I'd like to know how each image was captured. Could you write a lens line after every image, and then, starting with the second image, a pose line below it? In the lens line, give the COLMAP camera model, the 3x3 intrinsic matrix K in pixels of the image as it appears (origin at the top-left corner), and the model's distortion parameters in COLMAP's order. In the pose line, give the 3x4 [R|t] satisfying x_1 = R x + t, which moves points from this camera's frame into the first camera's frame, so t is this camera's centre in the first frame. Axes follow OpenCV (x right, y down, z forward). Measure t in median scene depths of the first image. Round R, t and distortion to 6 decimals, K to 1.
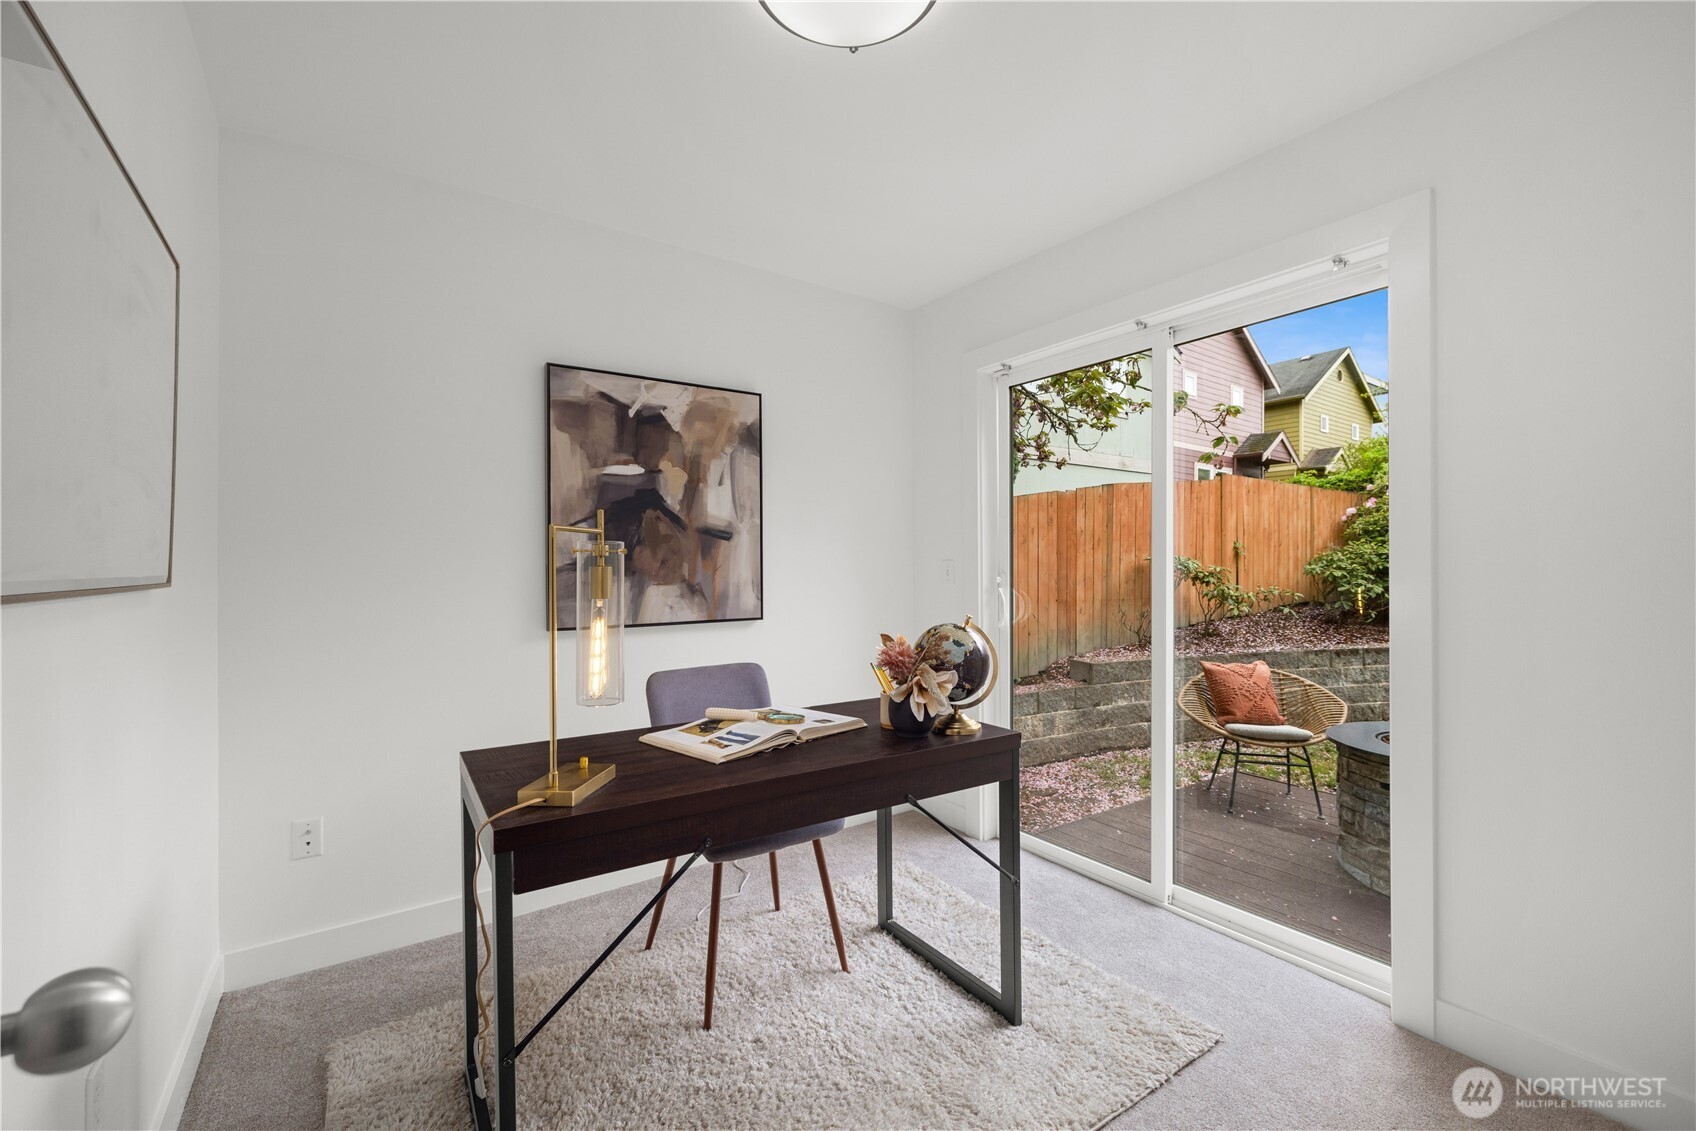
lens RADIAL K [[738.1, 0, 848.0], [0, 738.1, 565.5], [0, 0, 1]] dist [0.001723, 0.000066]
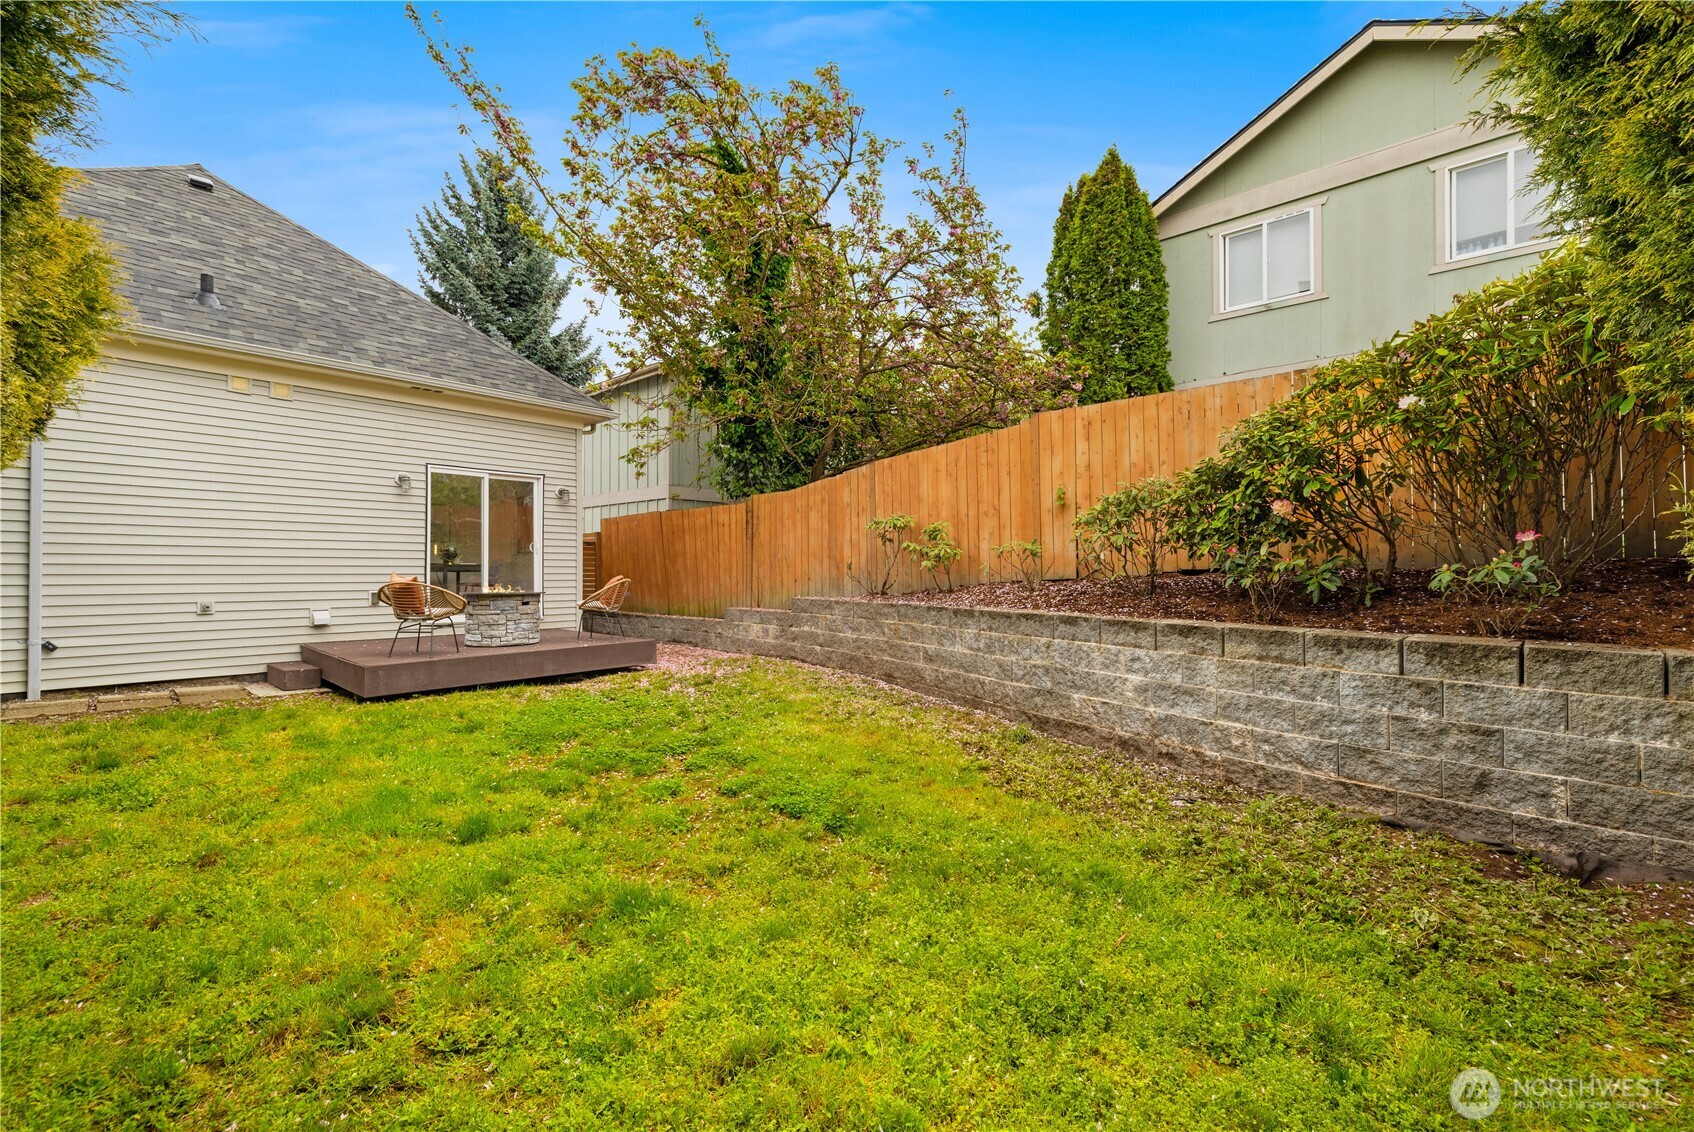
lens RADIAL K [[737.2, 0, 847.0], [0, 737.2, 566.0], [0, 0, 1]] dist [0.001723, 0.000066]
pose [[0.197630, -0.007658, -0.980247, 1.388970], [0.001334, 0.999971, -0.007543, 0.064120], [0.980276, 0.000183, 0.197635, 0.645272]]
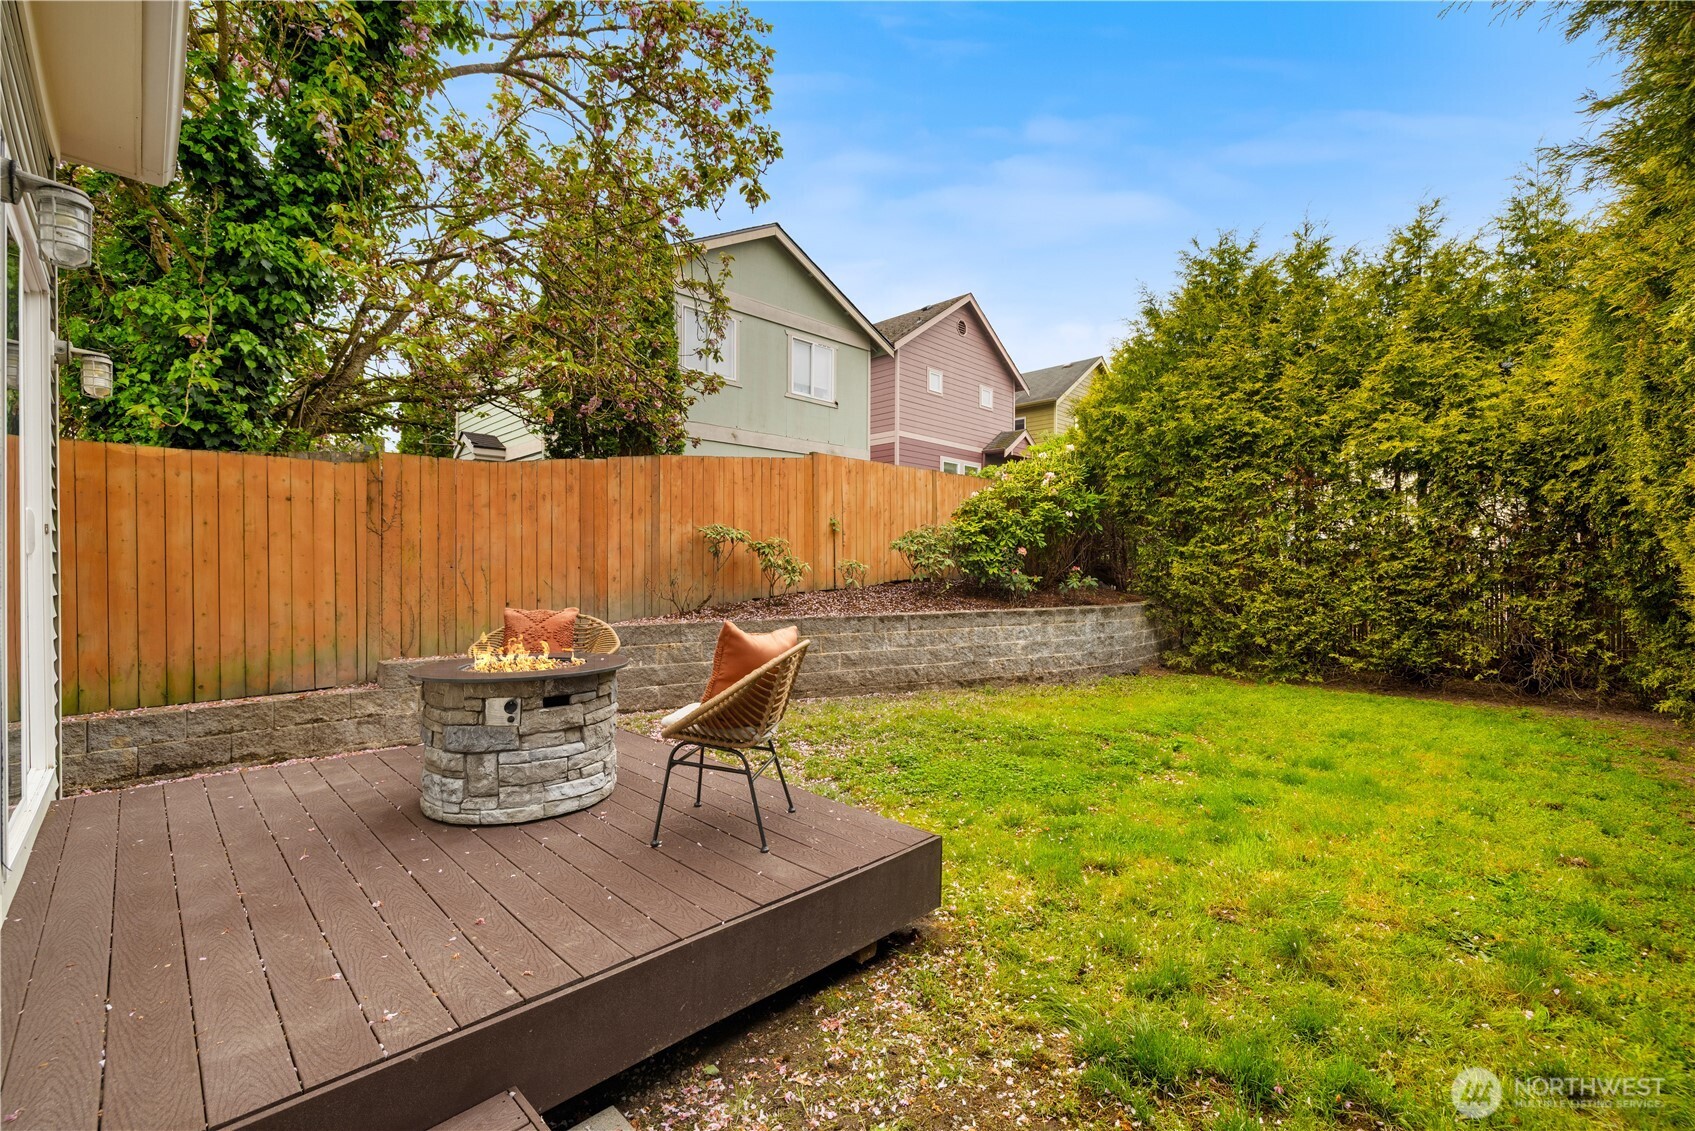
lens RADIAL K [[737.7, 0, 847.5], [0, 737.7, 565.5], [0, 0, 1]] dist [0.001723, 0.000066]
pose [[0.985197, 0.000191, 0.171425, 0.397469], [-0.000746, 0.999995, 0.003176, 0.034308], [-0.171423, -0.003257, 0.985192, -0.043163]]
